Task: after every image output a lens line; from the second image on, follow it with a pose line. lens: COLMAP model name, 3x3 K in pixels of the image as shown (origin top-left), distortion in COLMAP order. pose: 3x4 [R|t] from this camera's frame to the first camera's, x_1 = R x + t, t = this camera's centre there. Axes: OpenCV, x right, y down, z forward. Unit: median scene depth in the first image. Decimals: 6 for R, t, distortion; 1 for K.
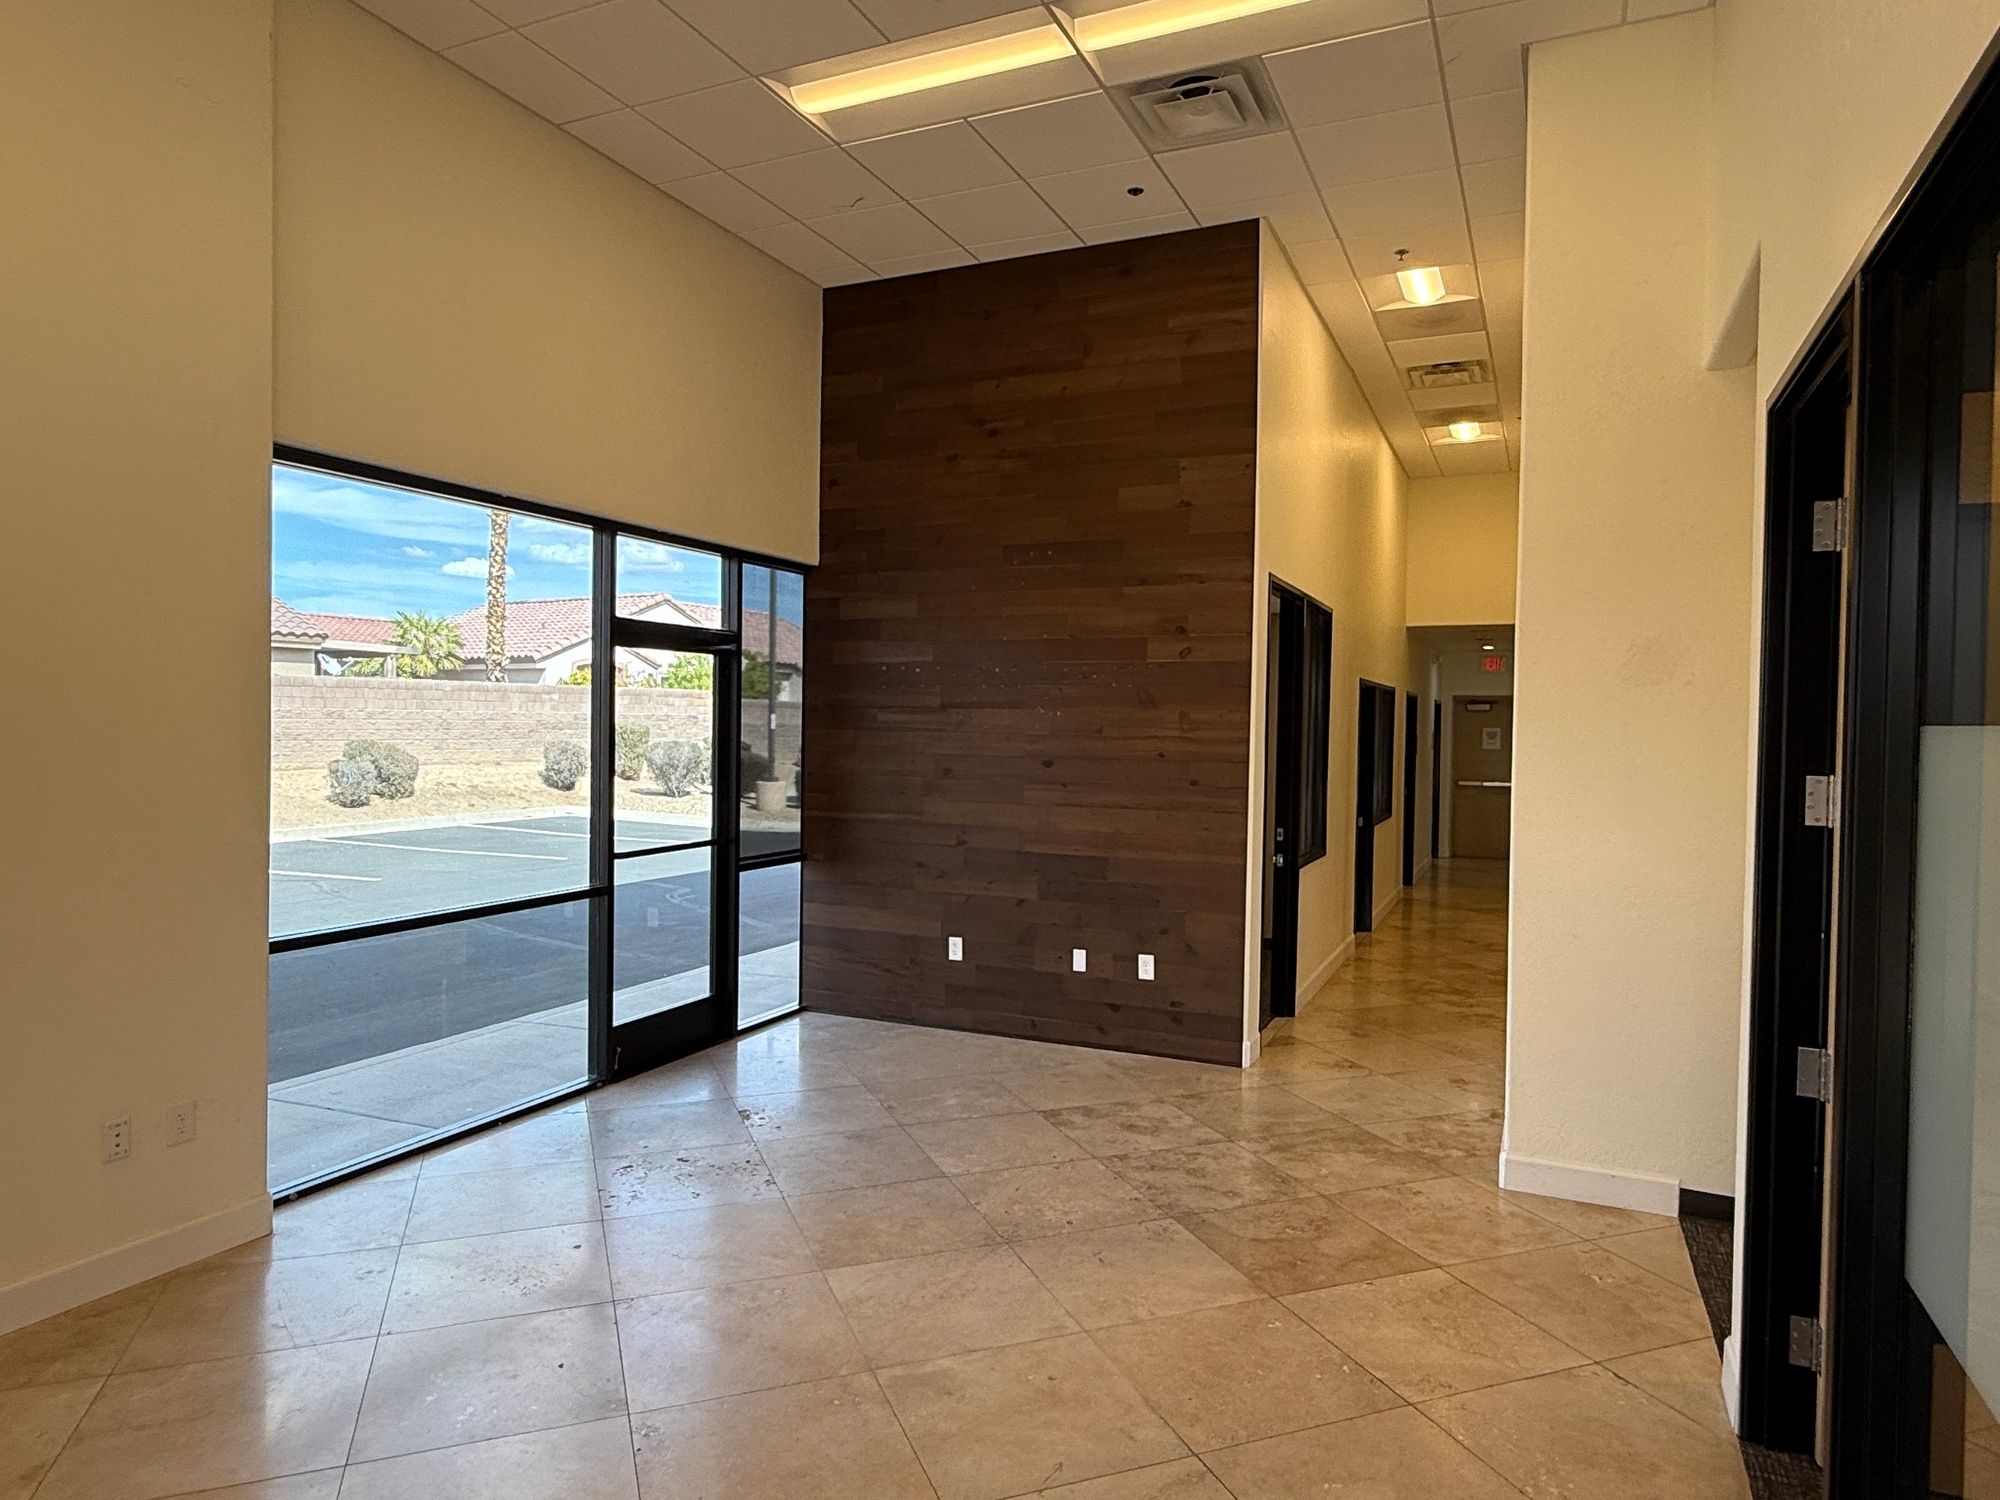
lens RADIAL K [[1221.5, 0, 993.7], [0, 1221.5, 758.1], [0, 0, 1]] dist [-0.003468, 0.000284]
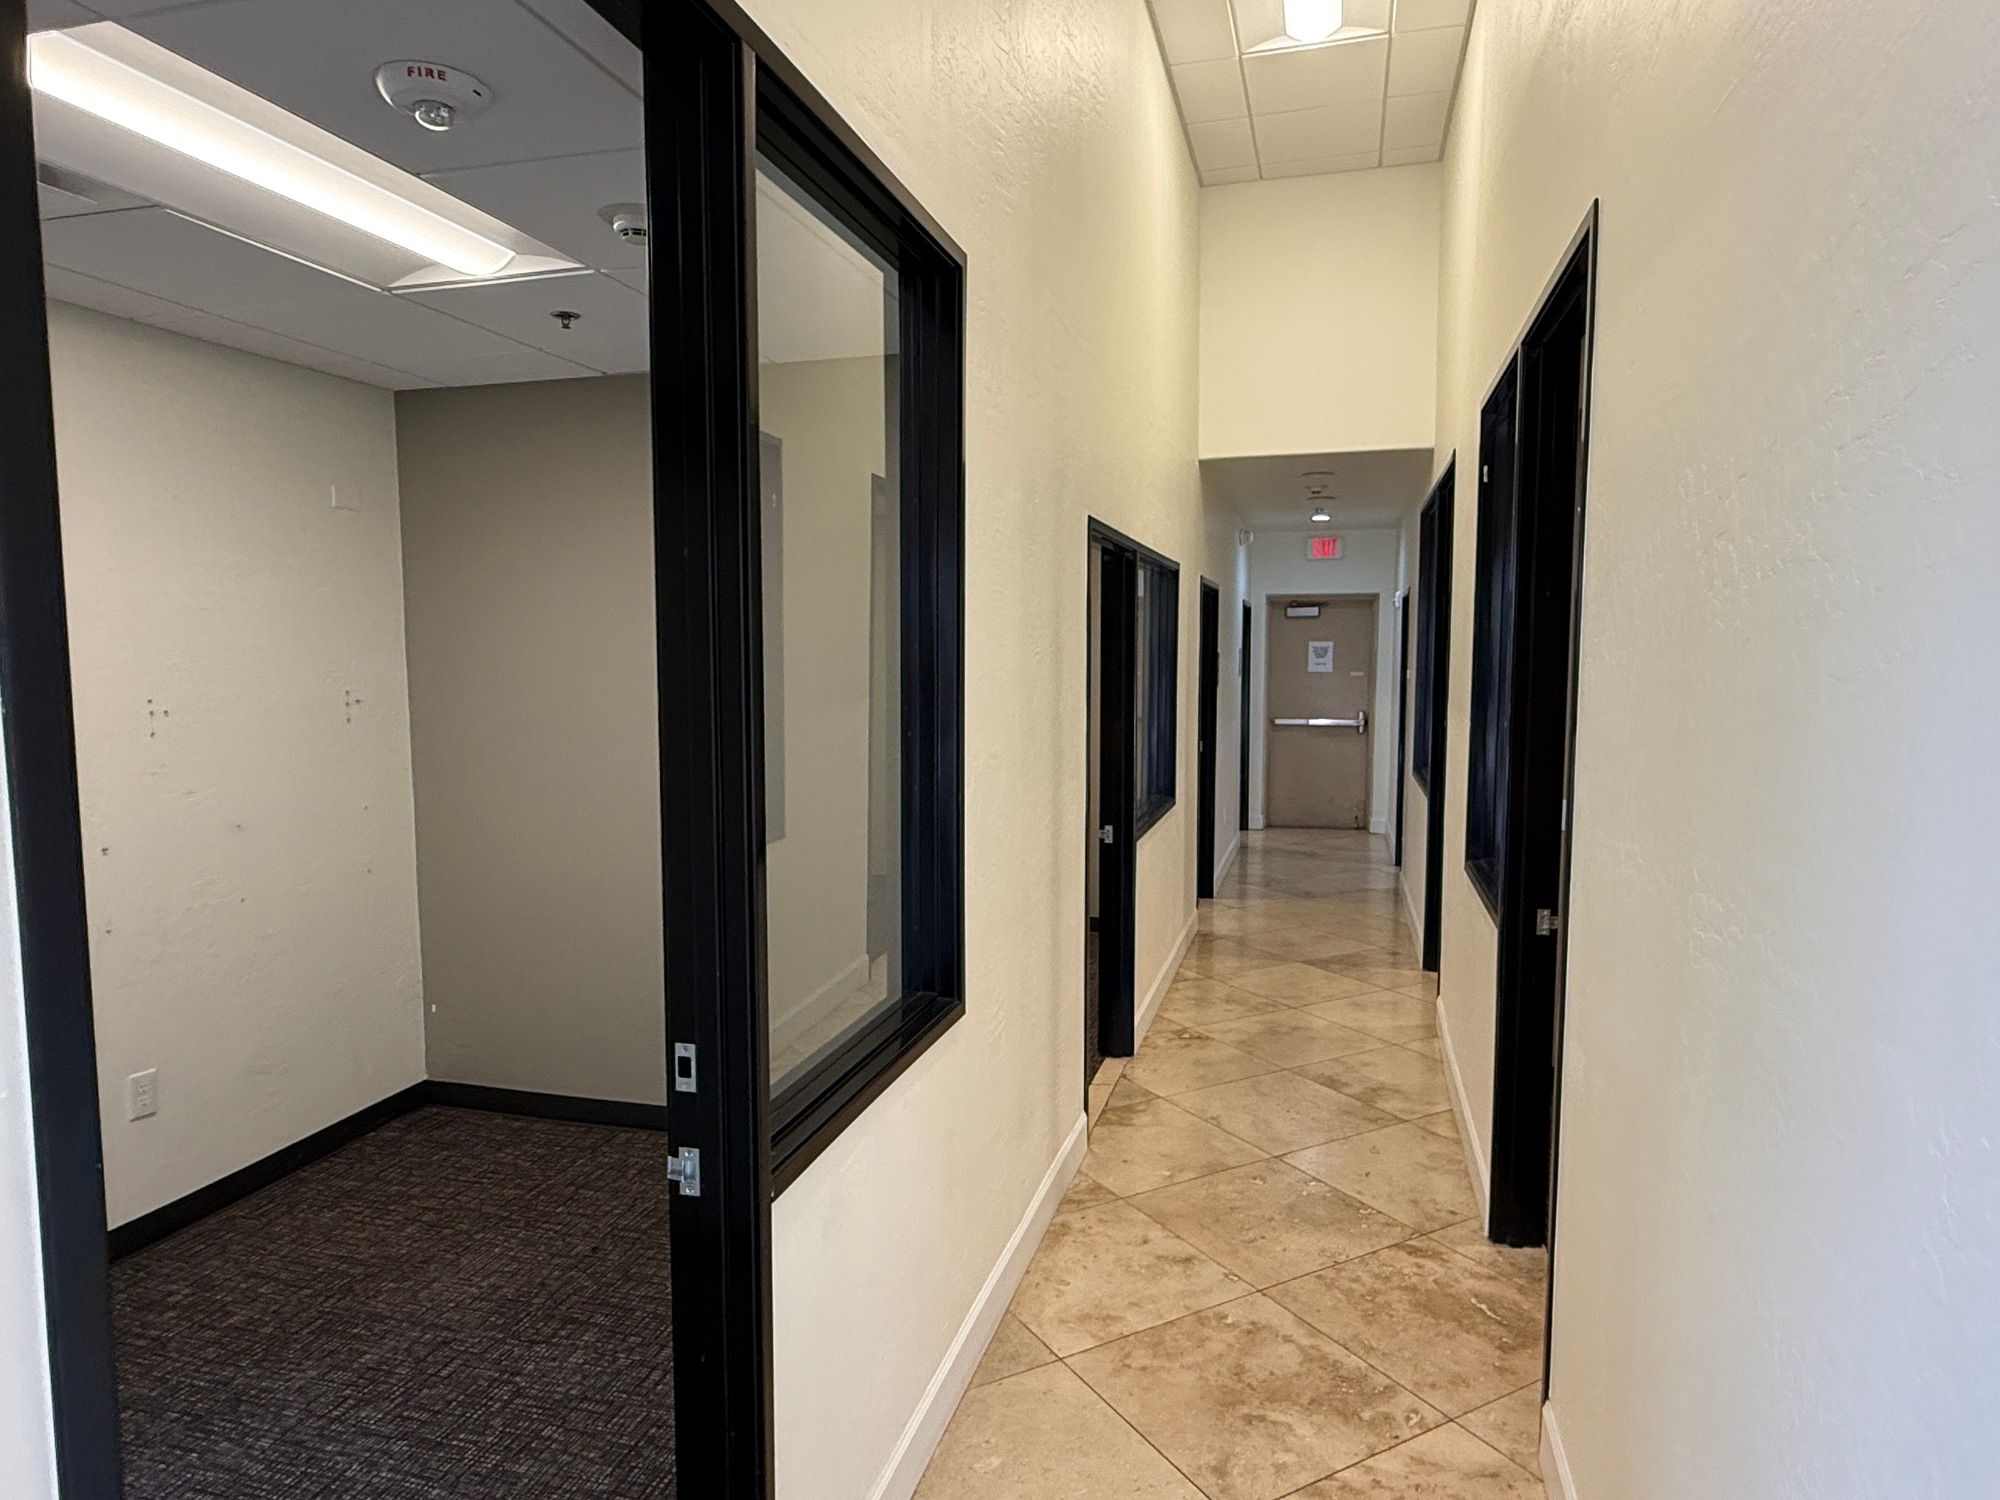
lens RADIAL K [[1221.5, 0, 993.7], [0, 1221.5, 758.1], [0, 0, 1]] dist [-0.003468, 0.000284]
pose [[0.988015, -0.028856, 0.151636, 0.133429], [0.019468, 0.997821, 0.063035, -0.006587], [-0.153125, -0.059327, 0.986424, 0.387736]]
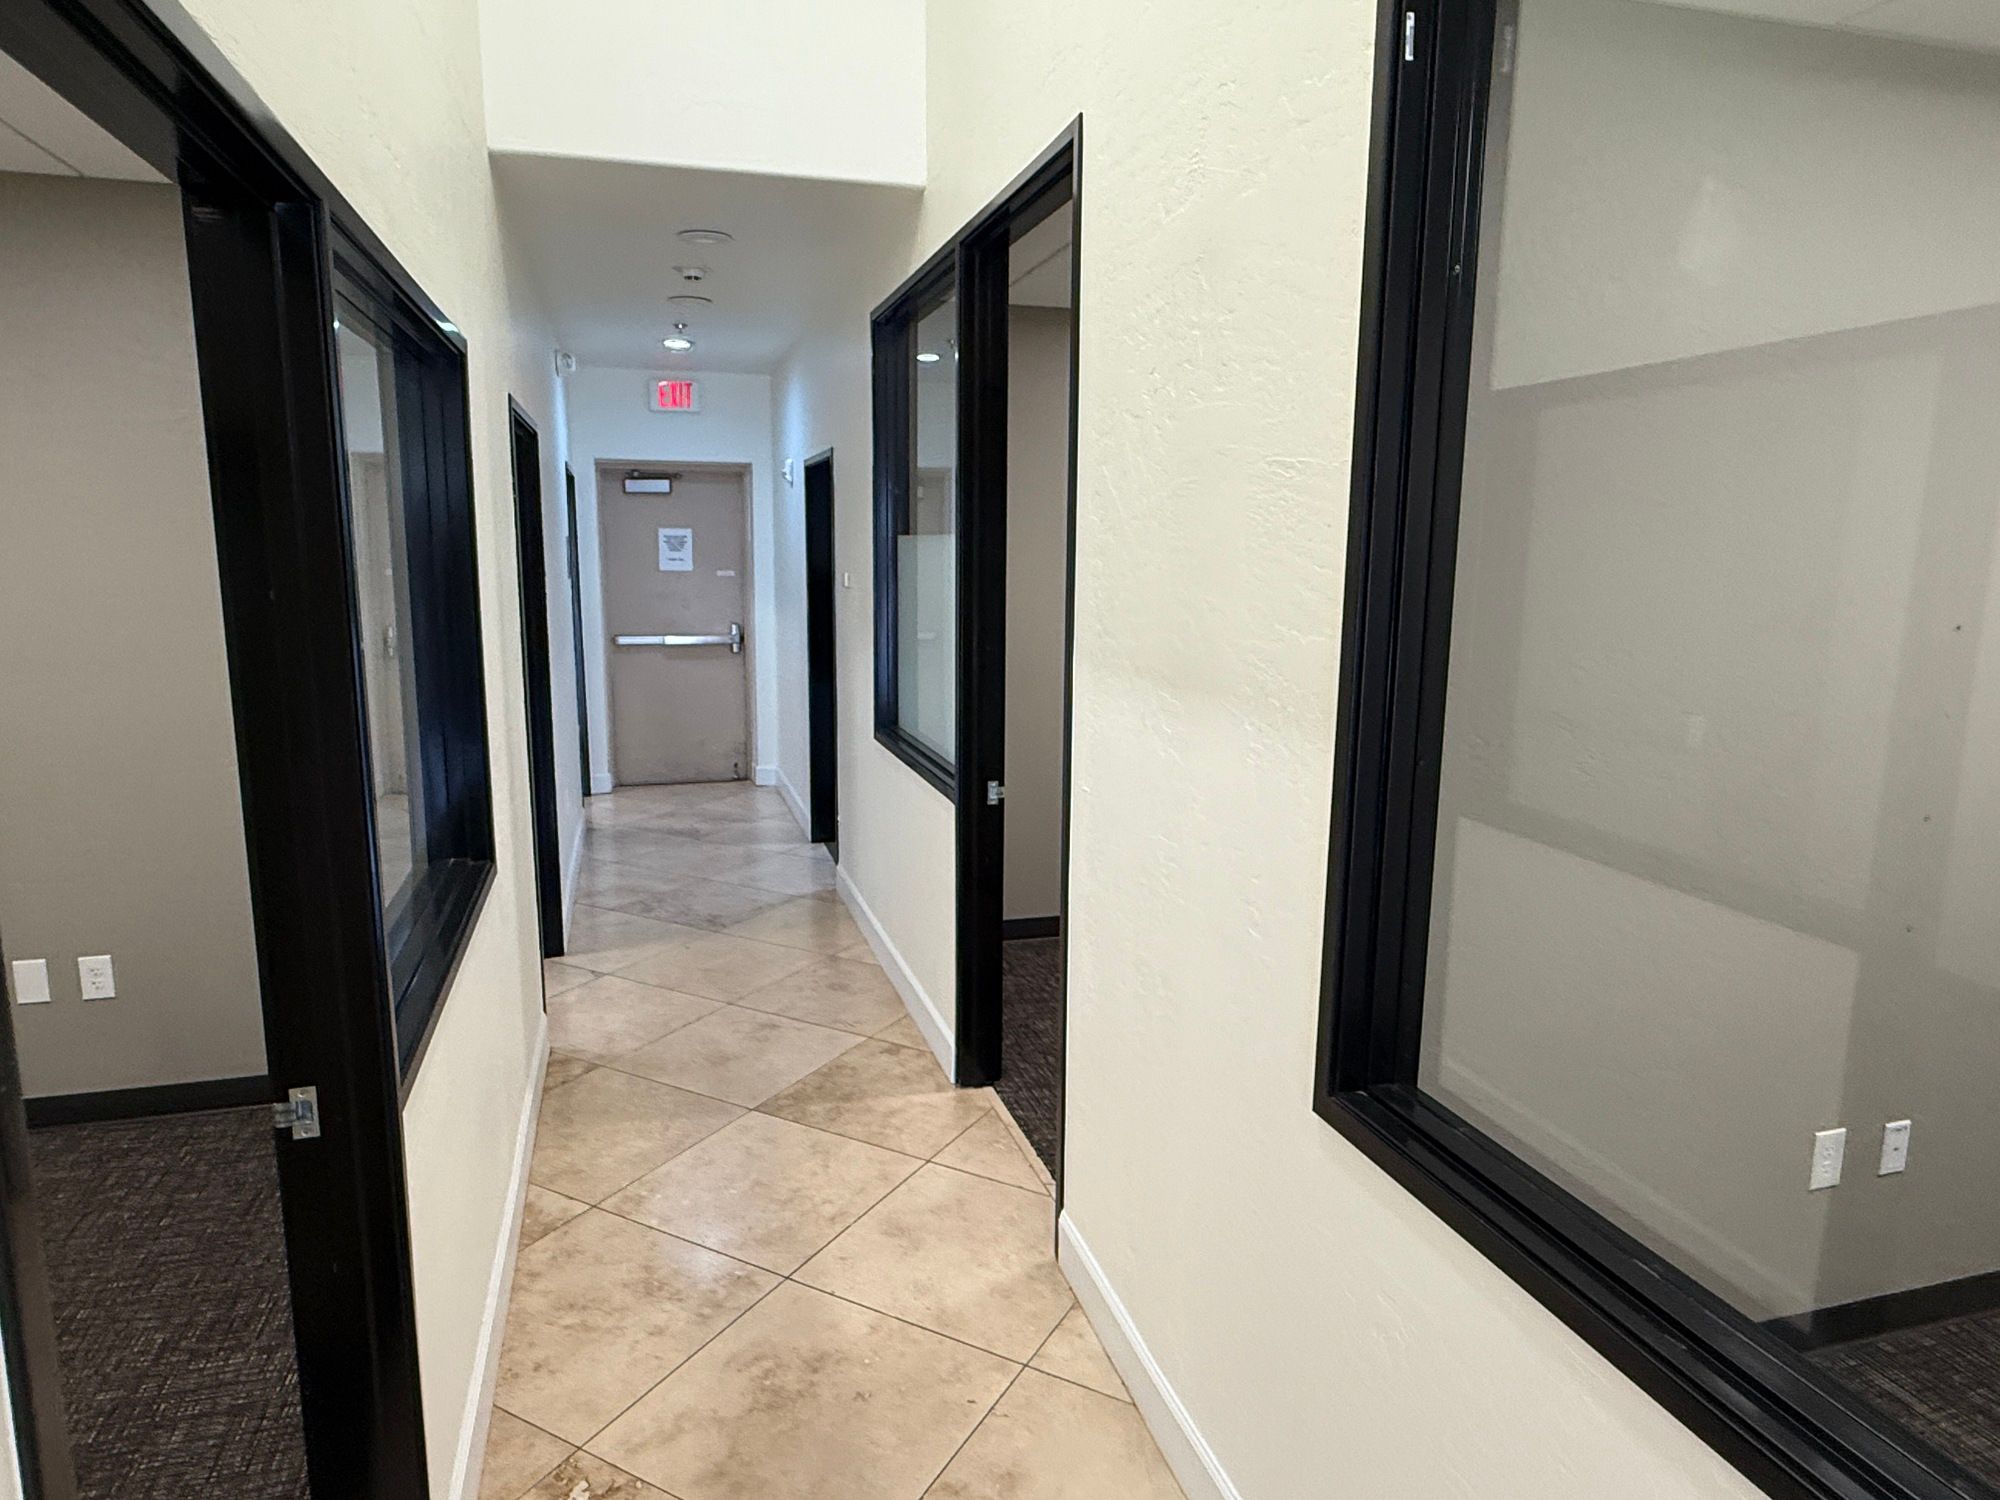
lens RADIAL K [[1221.5, 0, 993.7], [0, 1221.5, 758.1], [0, 0, 1]] dist [-0.003468, 0.000284]
pose [[0.757172, -0.119572, 0.642178, 0.197704], [0.018435, 0.986623, 0.161970, -0.011648], [-0.652955, -0.110800, 0.749248, 0.602674]]
